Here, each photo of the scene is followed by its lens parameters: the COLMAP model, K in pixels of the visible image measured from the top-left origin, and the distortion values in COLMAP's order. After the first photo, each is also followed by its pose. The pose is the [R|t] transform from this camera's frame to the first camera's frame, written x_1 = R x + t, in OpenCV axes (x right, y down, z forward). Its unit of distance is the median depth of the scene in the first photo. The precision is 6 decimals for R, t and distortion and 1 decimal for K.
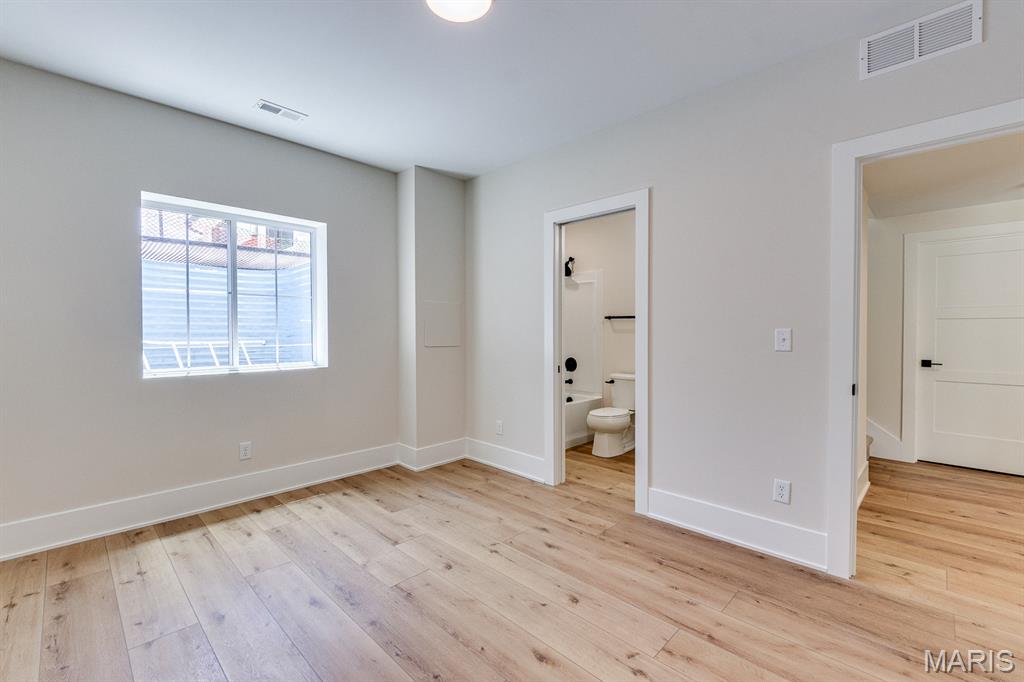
lens RADIAL K [[446.1, 0, 512.0], [0, 446.1, 341.0], [0, 0, 1]] dist [0.000712, -0.000137]
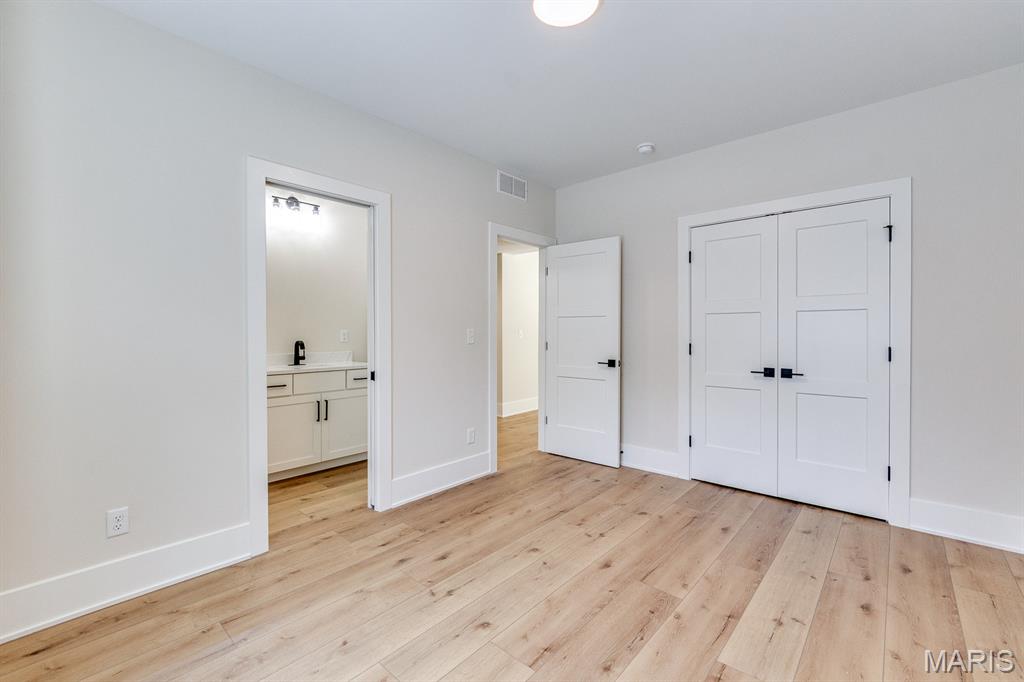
lens RADIAL K [[424.1, 0, 512.0], [0, 424.1, 341.0], [0, 0, 1]] dist [-0.000691, -0.000261]
pose [[-0.041026, -0.023383, 0.998884, -0.788949], [0.024694, 0.999397, 0.024409, -0.018203], [-0.998853, 0.025668, -0.040424, 0.856490]]
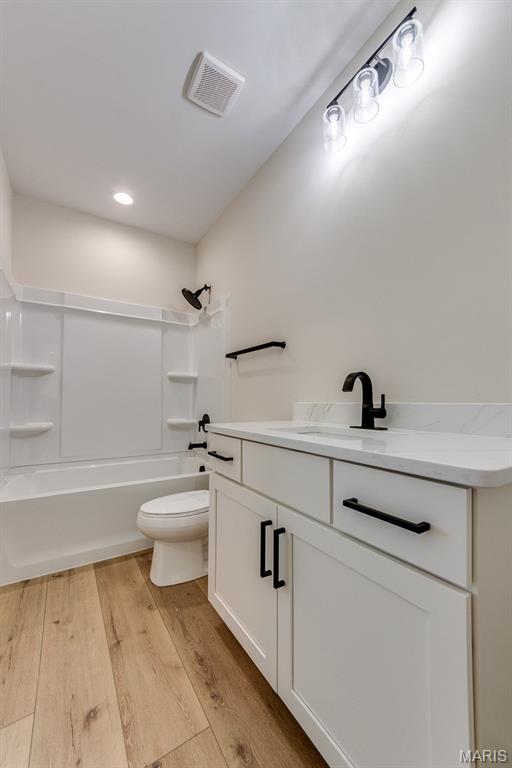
lens RADIAL K [[301.4, 0, 255.4], [0, 301.4, 400.2], [0, 0, 1]] dist [0.000163, 0.000003]
pose [[0.972400, 0.003978, -0.233286, 0.696242], [-0.011622, 0.999439, -0.031400, 0.058786], [0.233031, 0.033245, 0.971901, 1.072440]]
